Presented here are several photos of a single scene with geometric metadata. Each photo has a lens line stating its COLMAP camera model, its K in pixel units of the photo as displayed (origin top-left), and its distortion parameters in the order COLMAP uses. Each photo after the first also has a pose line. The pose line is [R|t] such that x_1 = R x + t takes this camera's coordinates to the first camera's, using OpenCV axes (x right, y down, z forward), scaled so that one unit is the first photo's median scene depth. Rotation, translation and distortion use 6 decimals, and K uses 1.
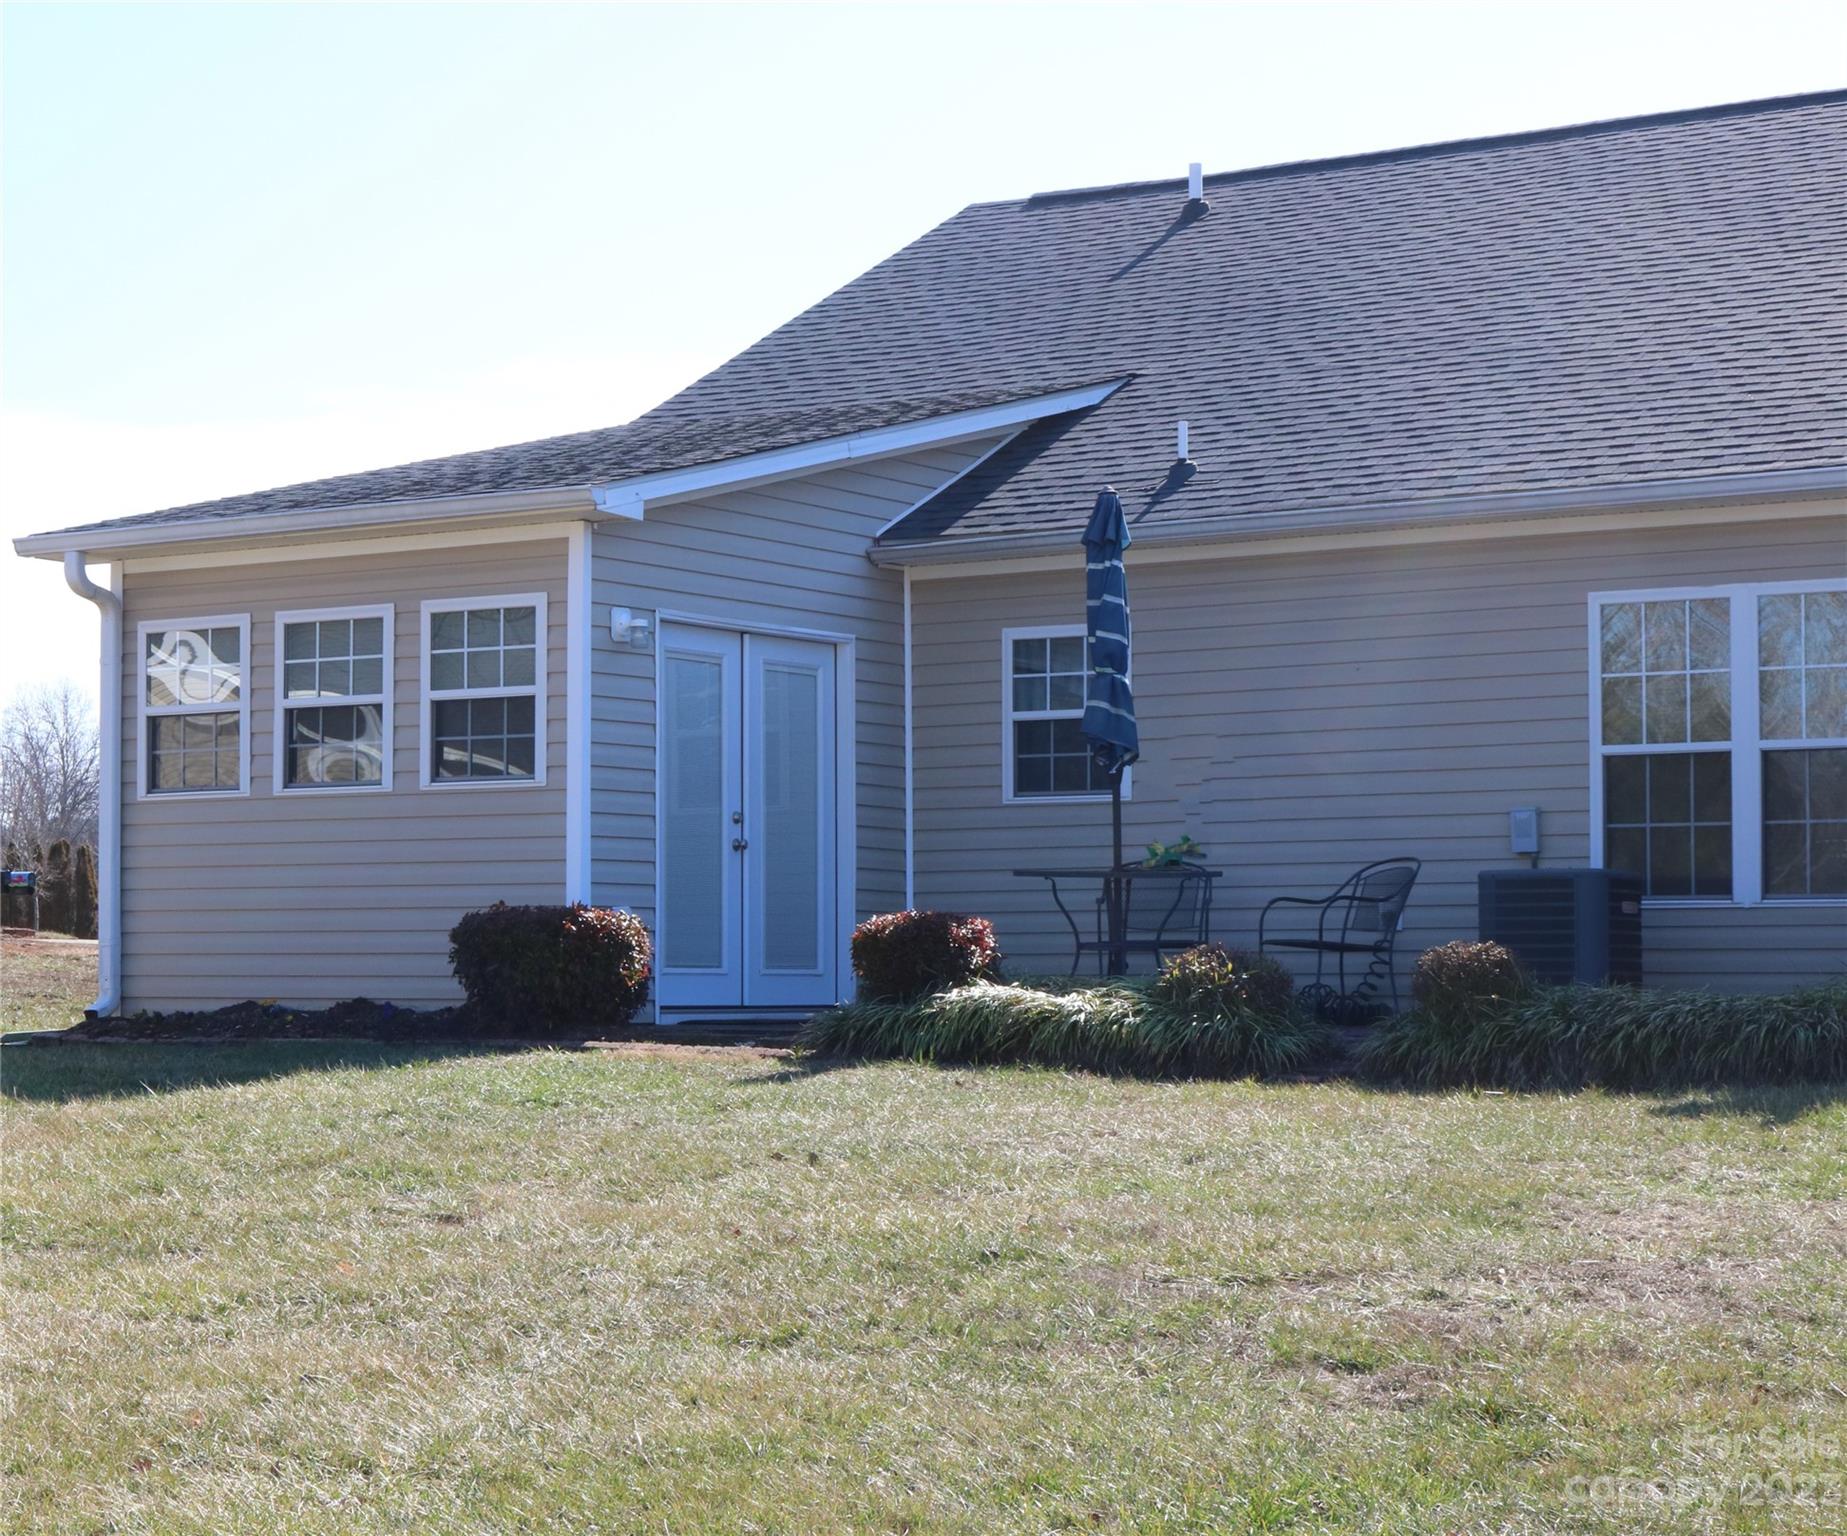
lens RADIAL K [[4778.7, 0, 923.5], [0, 4778.7, 768.0], [0, 0, 1]] dist [-0.051763, -0.459730]
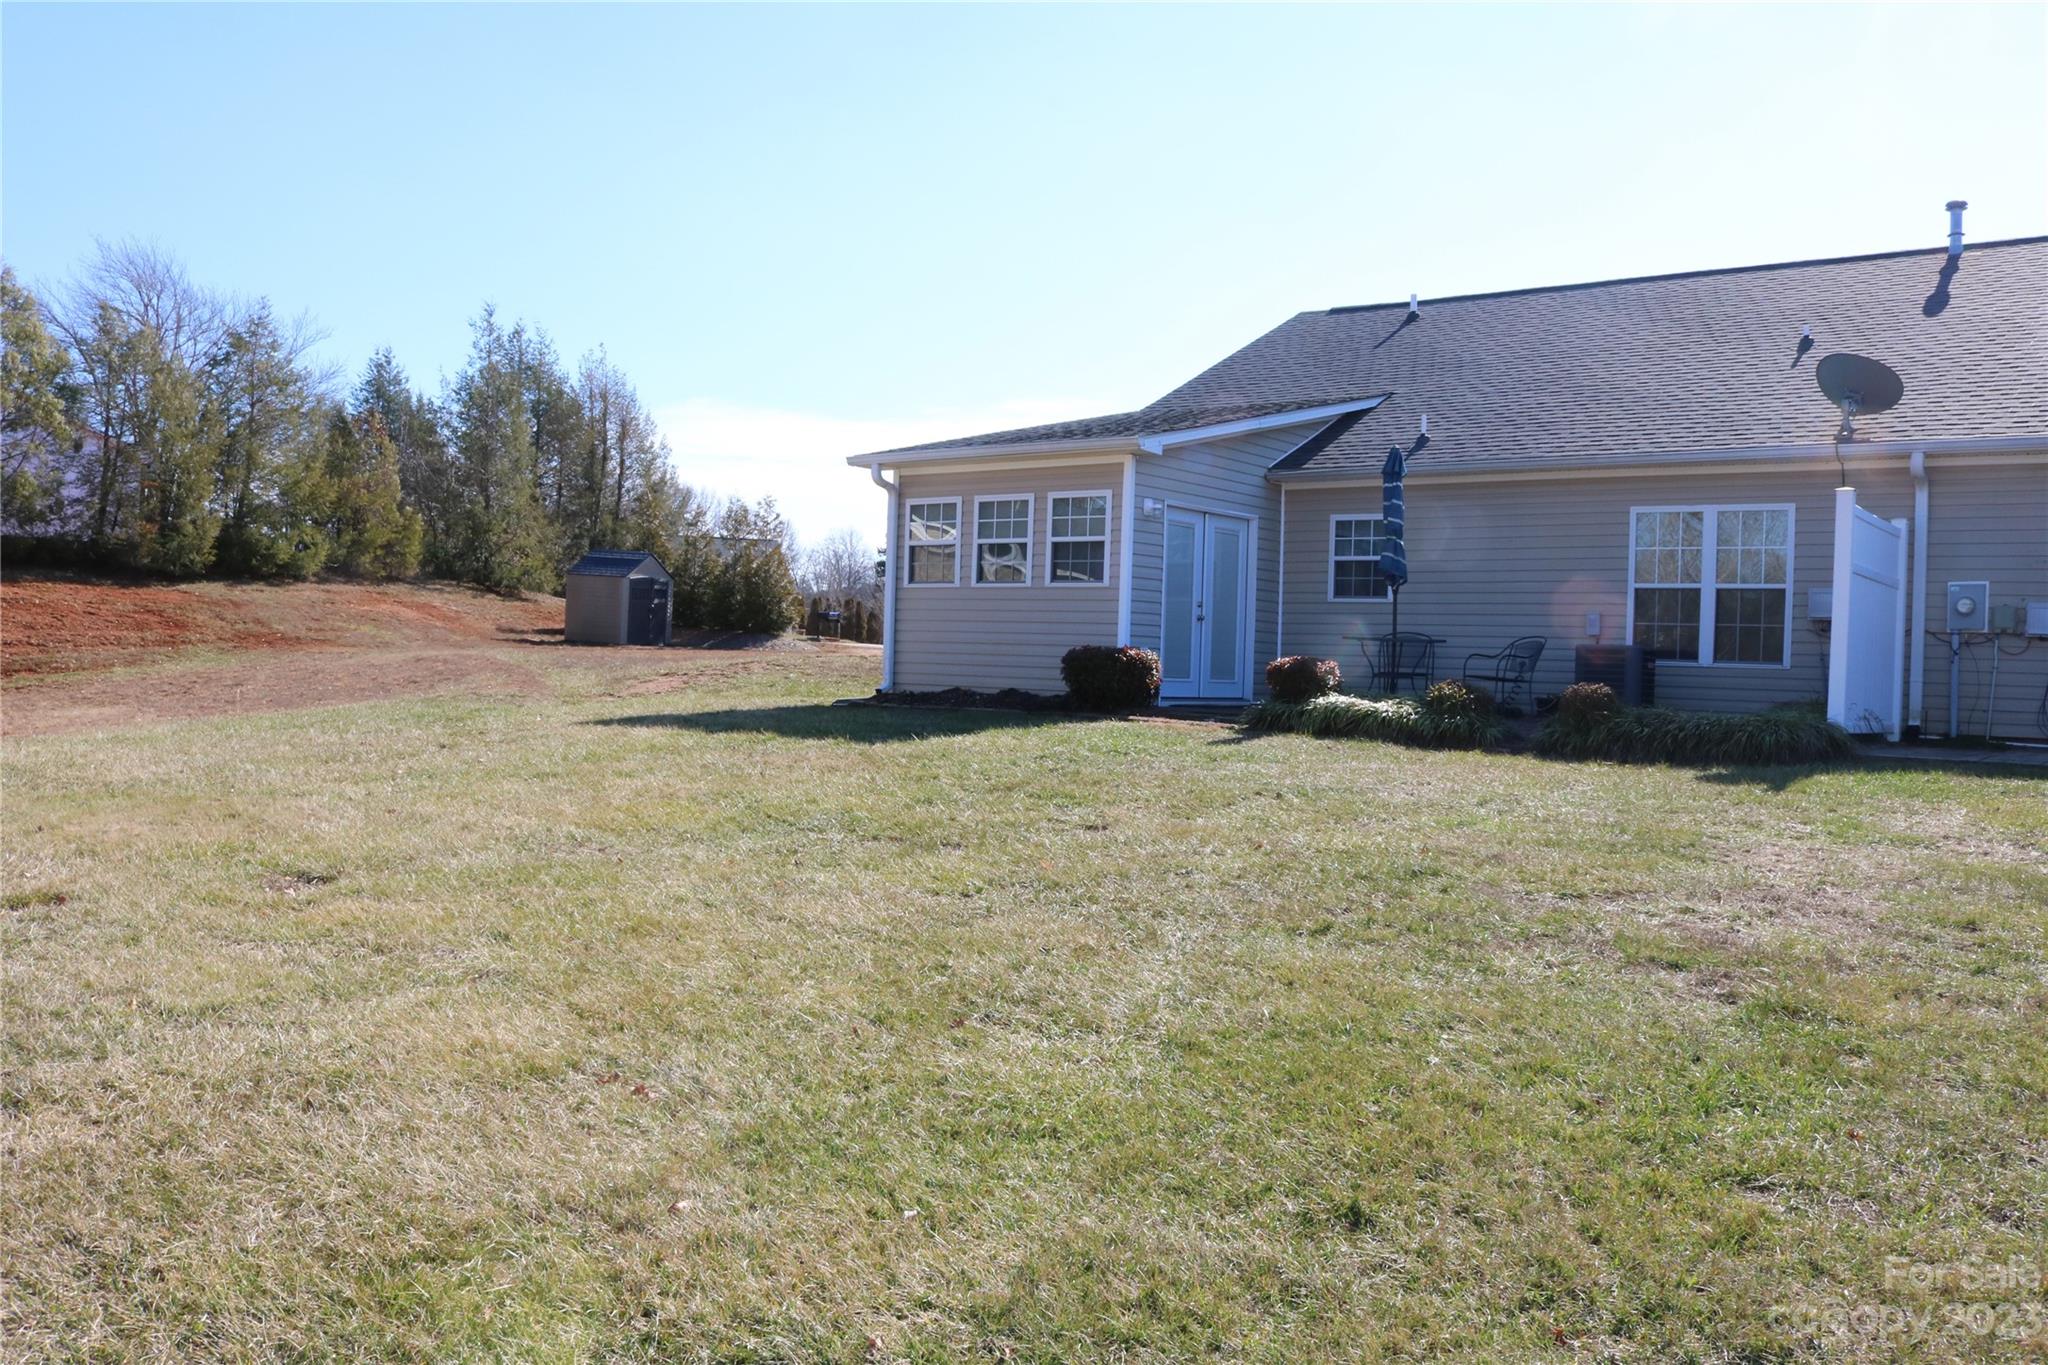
lens RADIAL K [[1686.3, 0, 1024.0], [0, 1686.3, 682.5], [0, 0, 1]] dist [-0.163062, 0.154211]
pose [[0.997879, 0.032590, -0.056350, -0.073189], [-0.028601, 0.997122, 0.070212, -0.004624], [0.058476, -0.068452, 0.995939, 0.289272]]
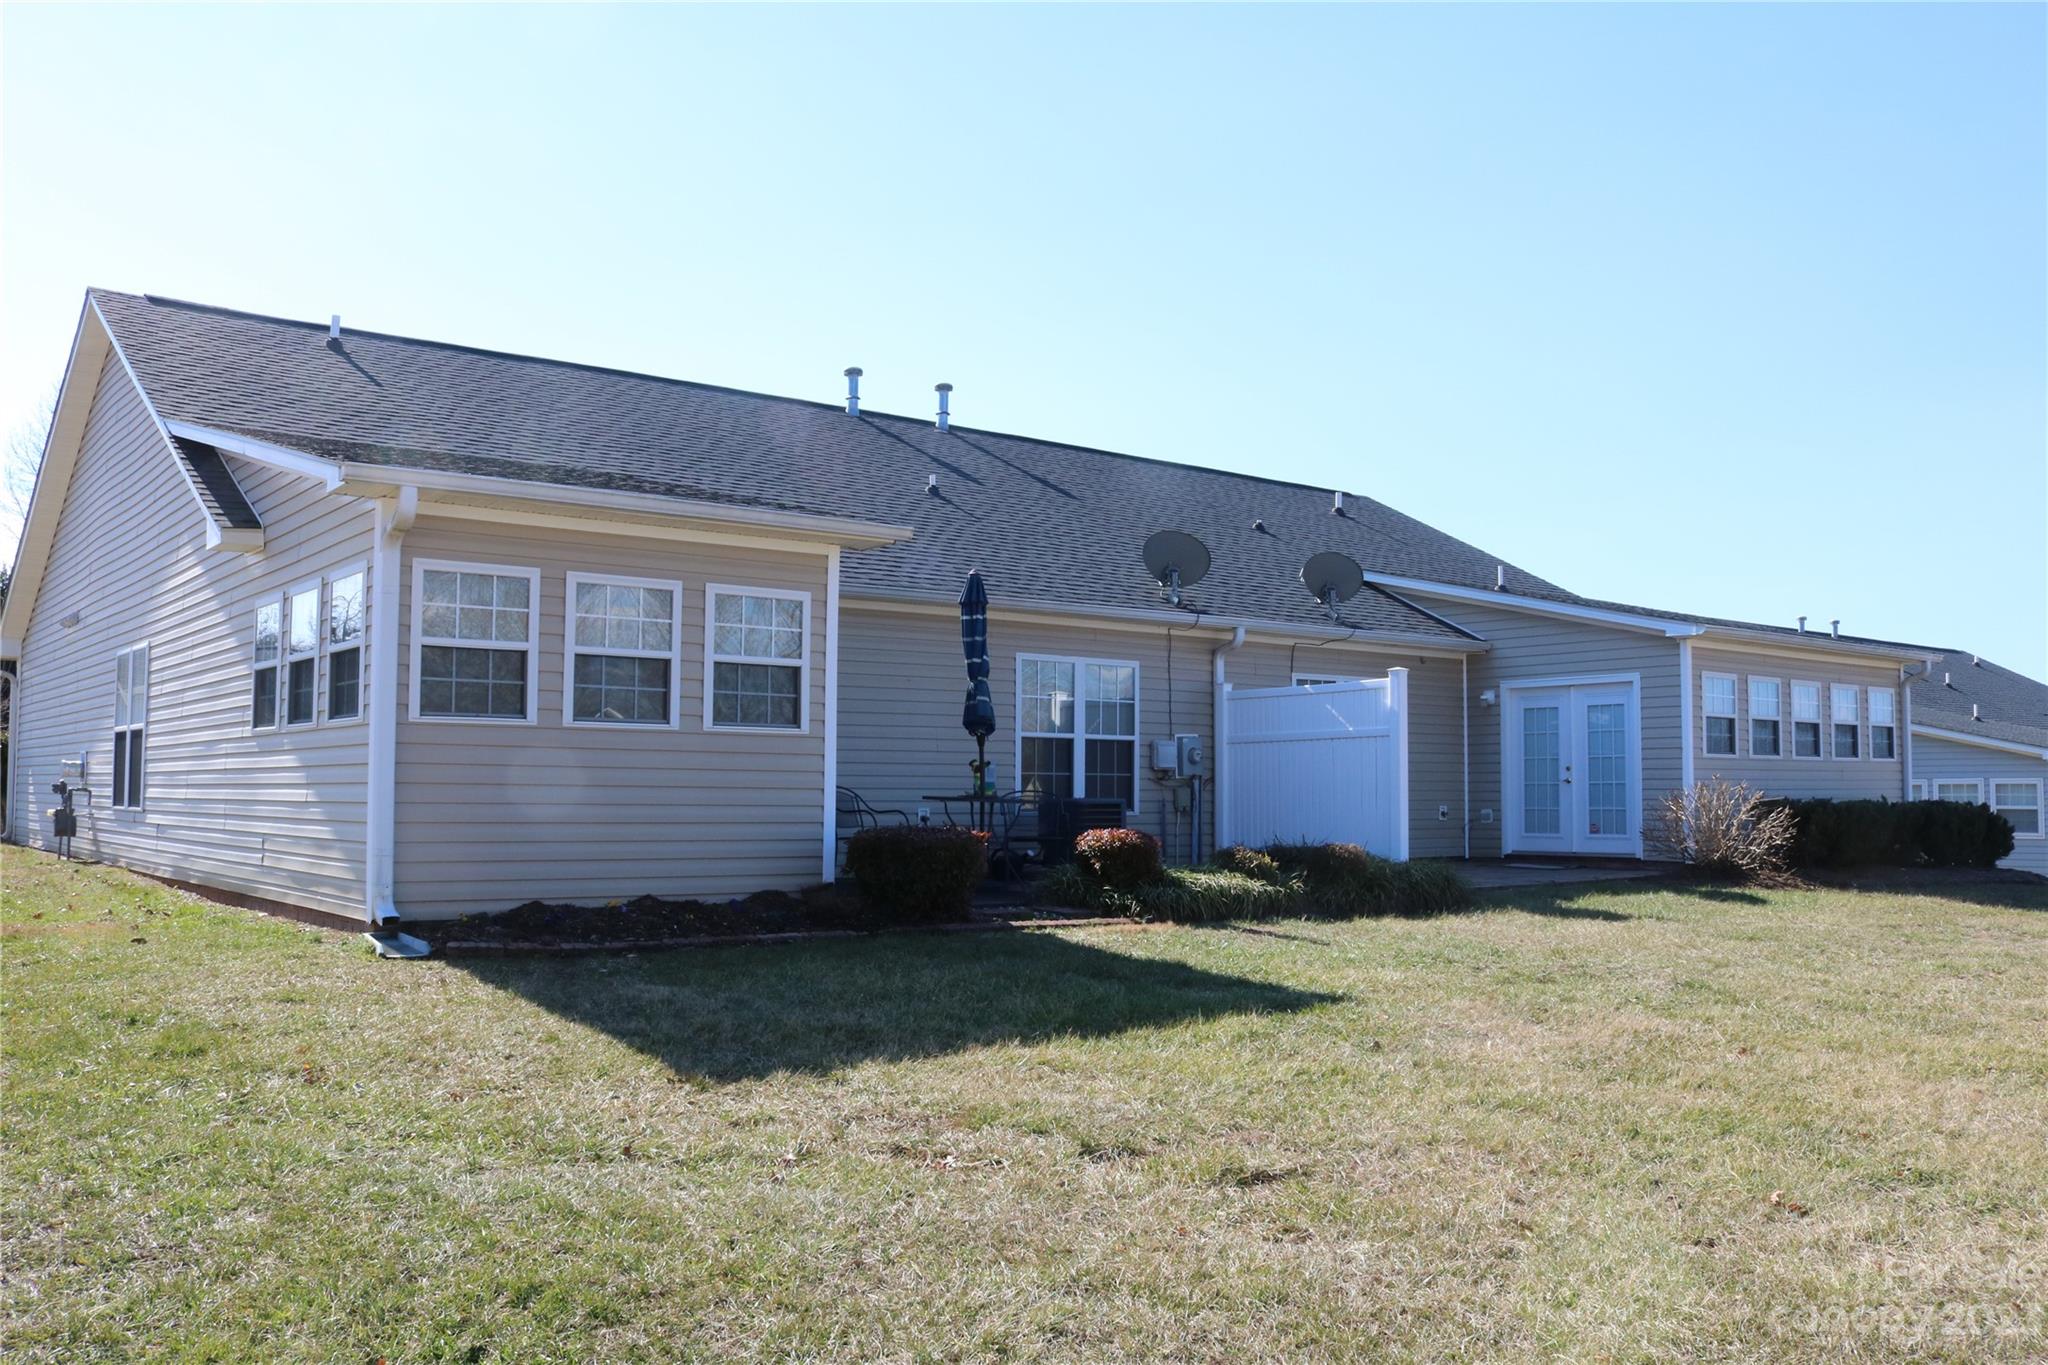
lens RADIAL K [[1686.3, 0, 1024.0], [0, 1686.3, 682.5], [0, 0, 1]] dist [-0.163062, 0.154211]
pose [[0.293339, 0.064288, 0.953845, -0.518905], [-0.061304, 0.996948, -0.048340, 0.008522], [-0.954041, -0.044294, 0.296384, 0.797650]]
